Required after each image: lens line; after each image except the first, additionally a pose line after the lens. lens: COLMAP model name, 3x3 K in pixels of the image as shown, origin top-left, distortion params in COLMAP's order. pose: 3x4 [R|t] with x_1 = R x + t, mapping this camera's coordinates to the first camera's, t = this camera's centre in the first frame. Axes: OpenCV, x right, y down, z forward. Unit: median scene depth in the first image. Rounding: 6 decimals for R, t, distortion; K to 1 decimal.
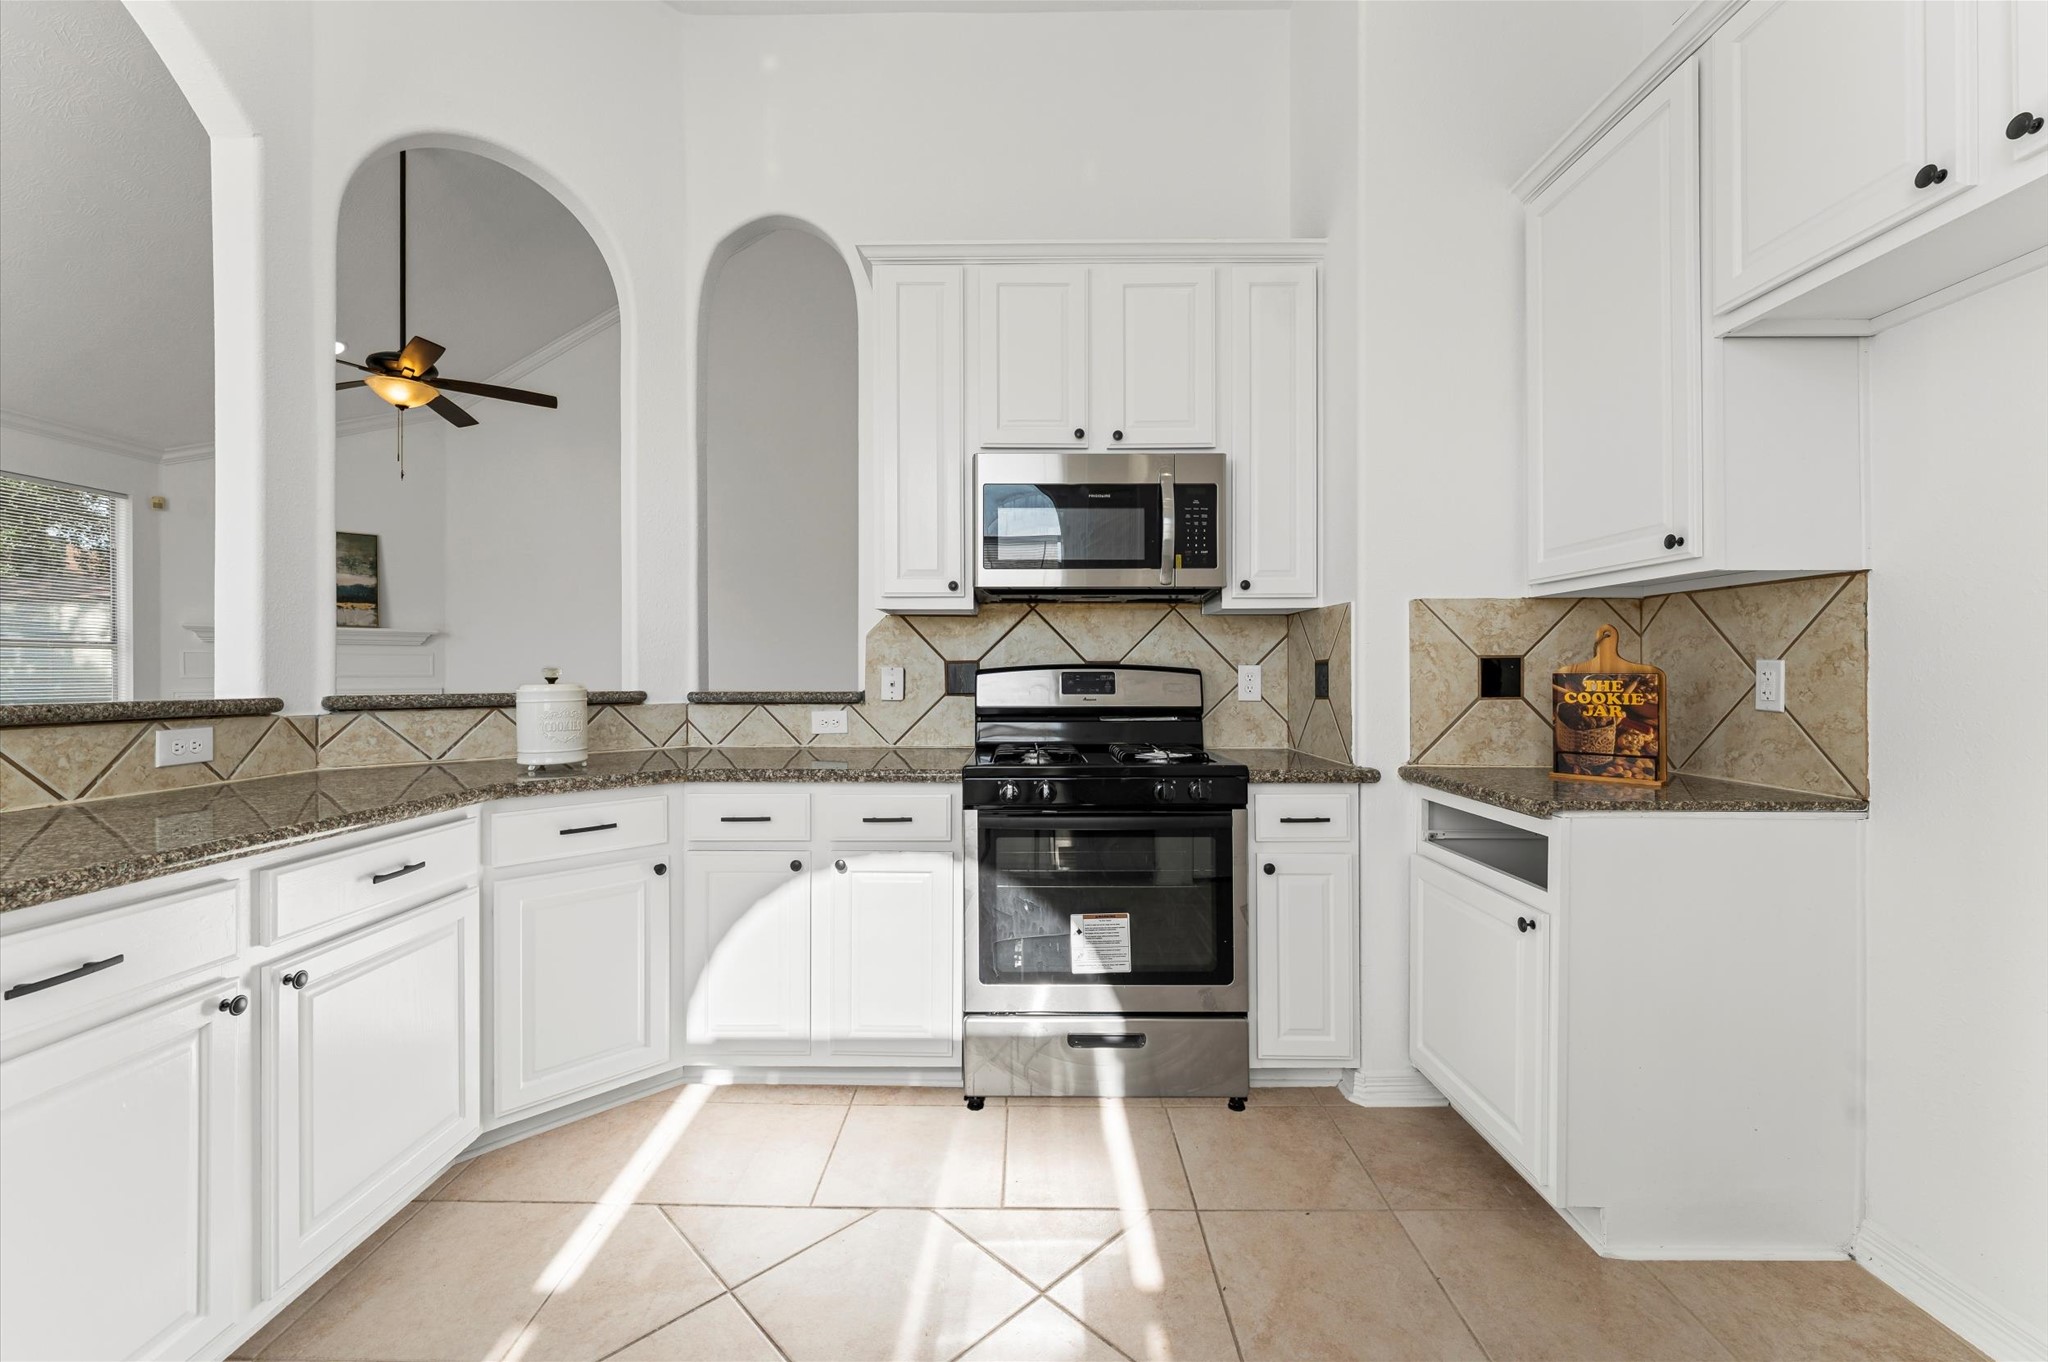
lens RADIAL K [[810.1, 0, 1026.3], [0, 810.1, 666.7], [0, 0, 1]] dist [-0.006829, -0.000242]
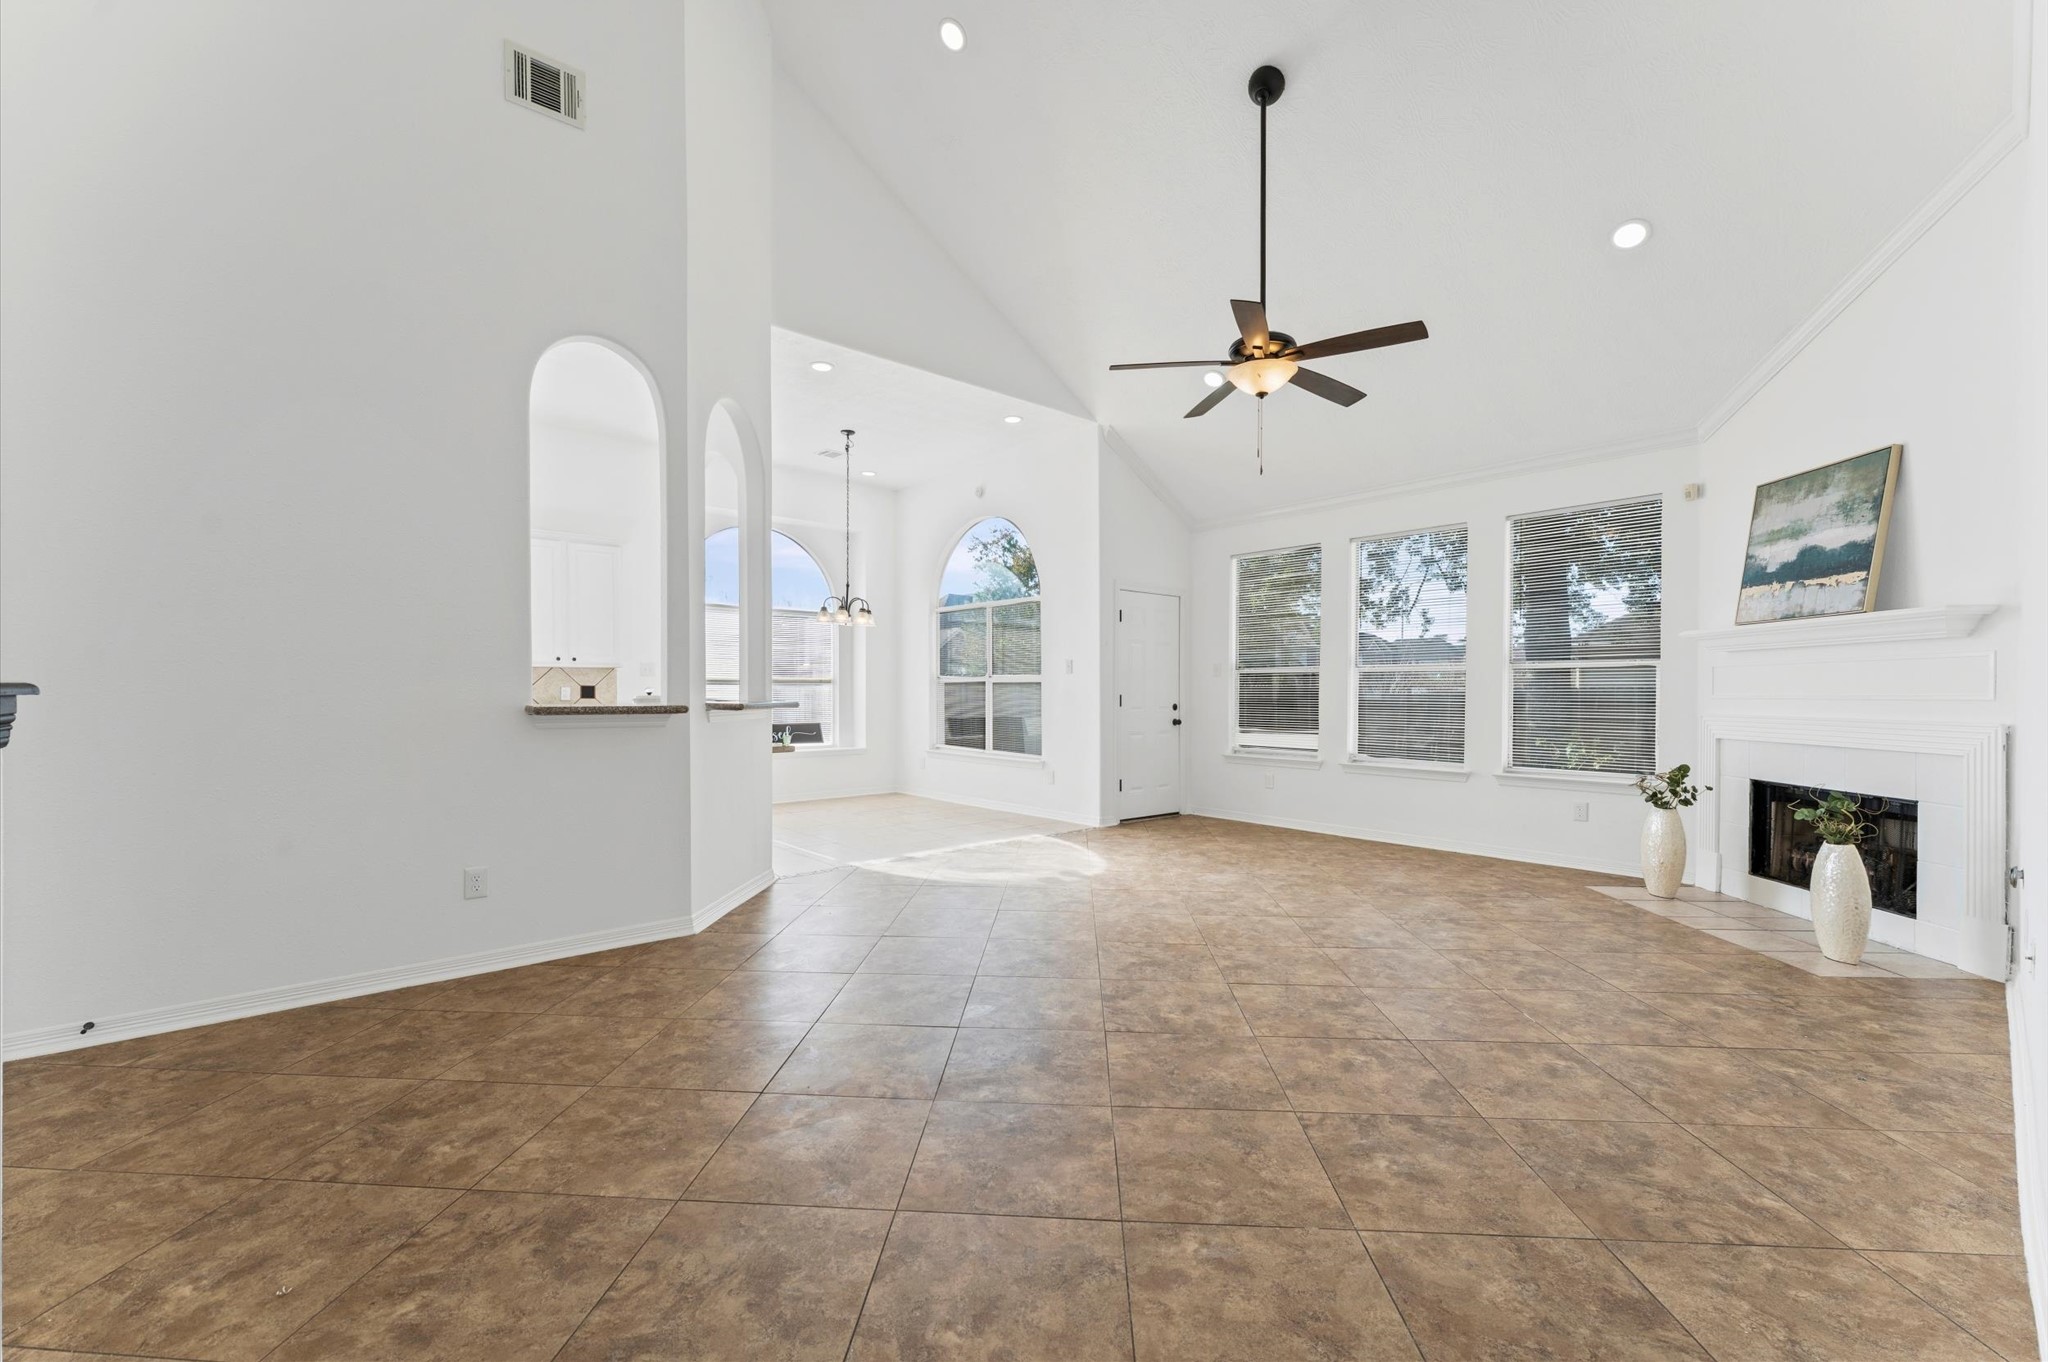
lens RADIAL K [[822.2, 0, 1017.9], [0, 822.2, 700.1], [0, 0, 1]] dist [-0.001948, -0.000170]
pose [[-0.755380, 0.005766, -0.655262, 0.023500], [0.005052, 0.999983, 0.002976, 0.008751], [0.655268, -0.001062, -0.755396, 1.053651]]
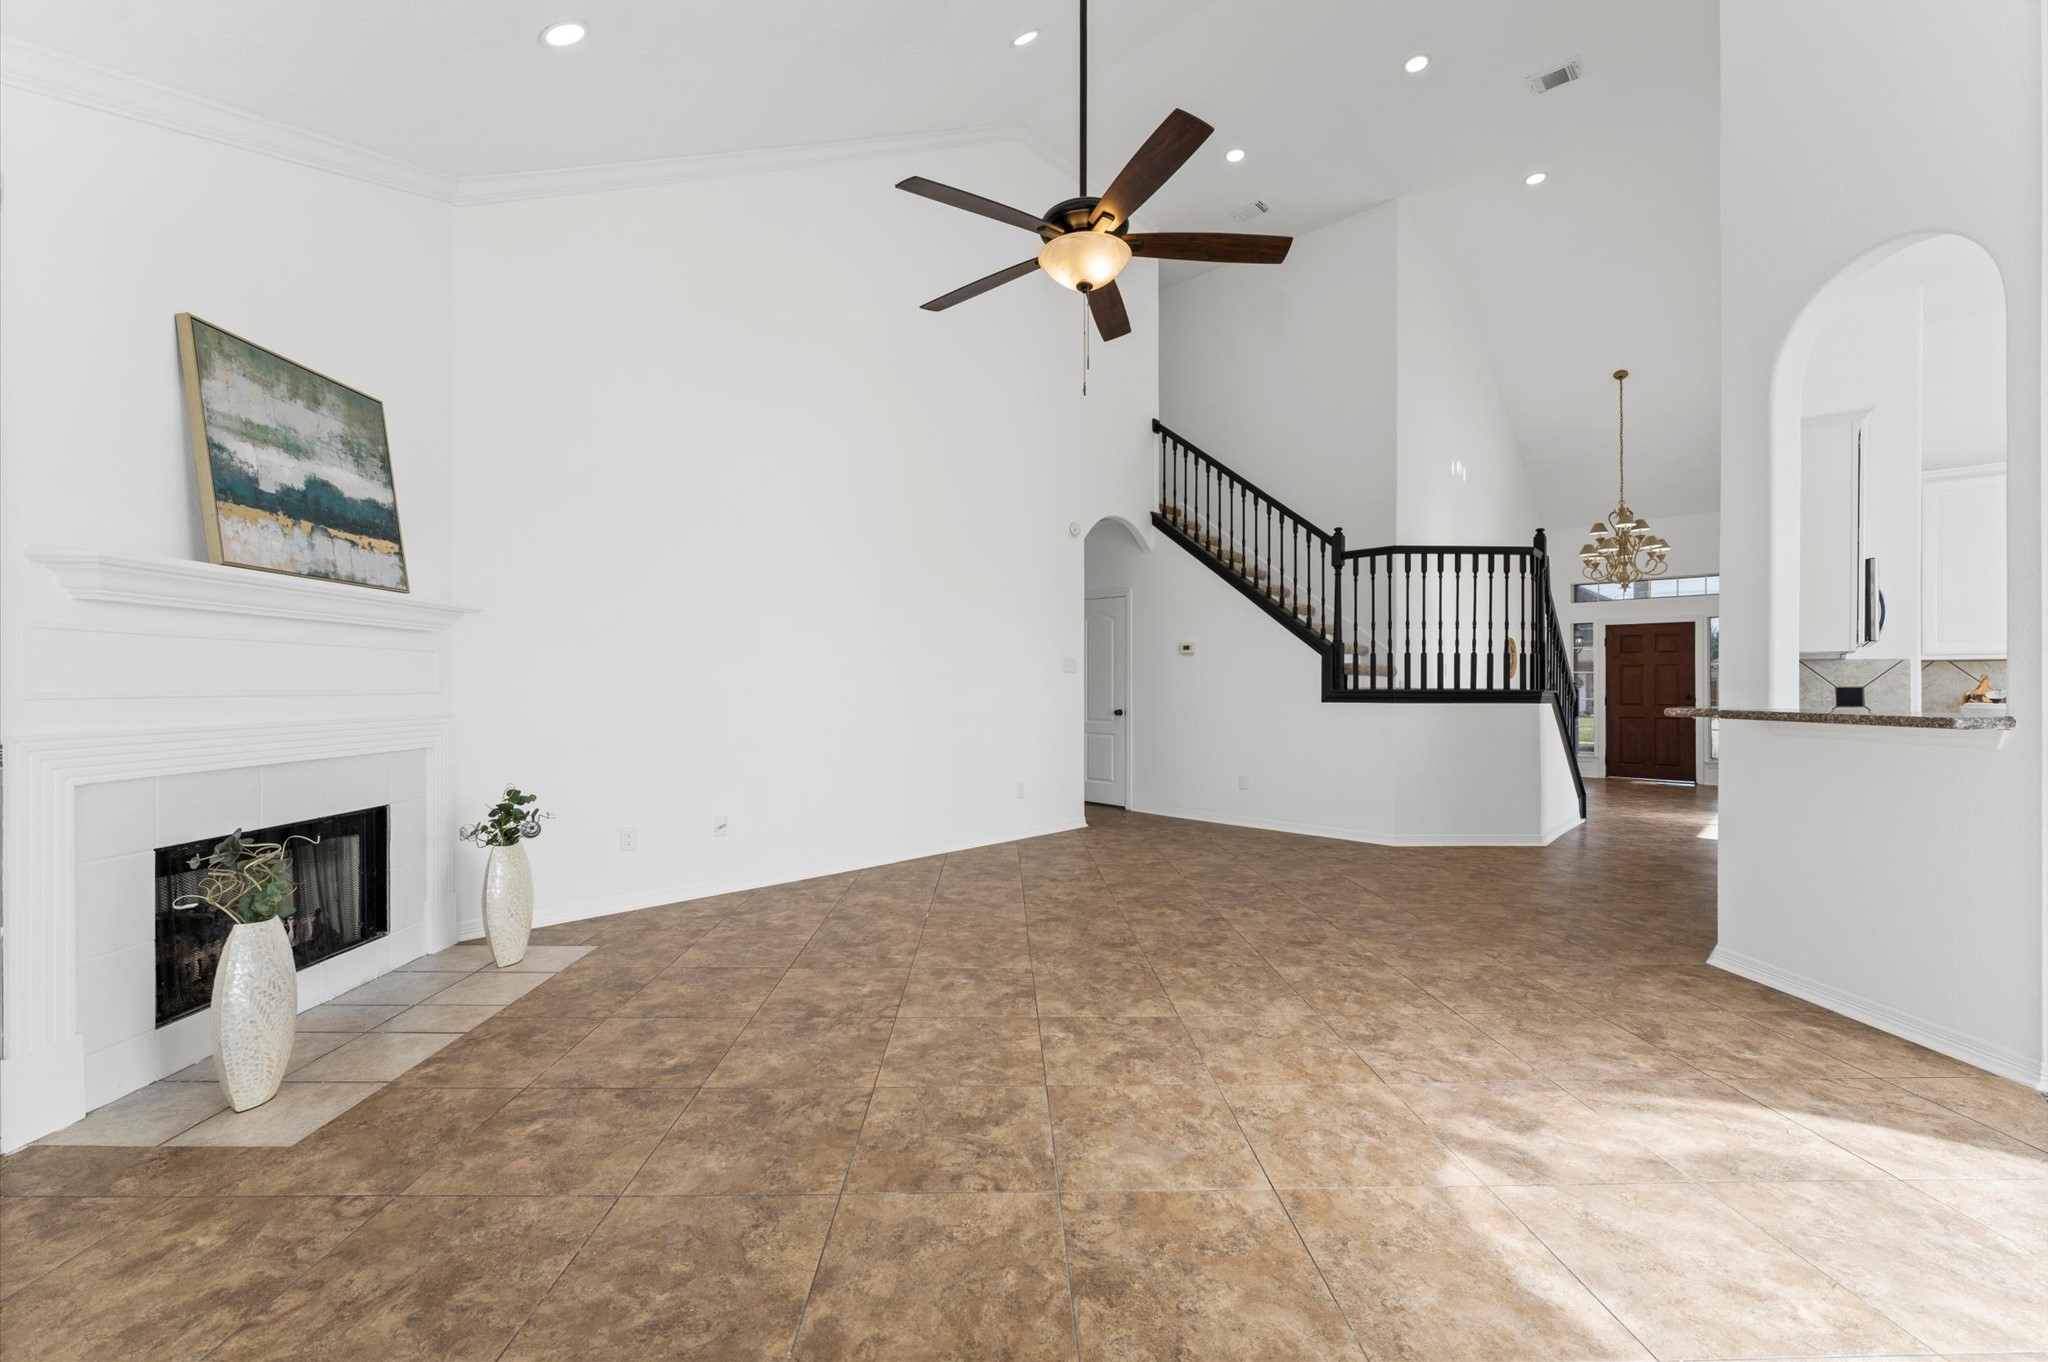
lens RADIAL K [[810.1, 0, 1026.3], [0, 810.1, 666.7], [0, 0, 1]] dist [-0.006829, -0.000242]
pose [[0.686238, 0.021363, 0.727063, -0.906777], [-0.011870, 0.999764, -0.018173, 0.000487], [-0.727280, 0.003841, 0.686330, 0.394888]]
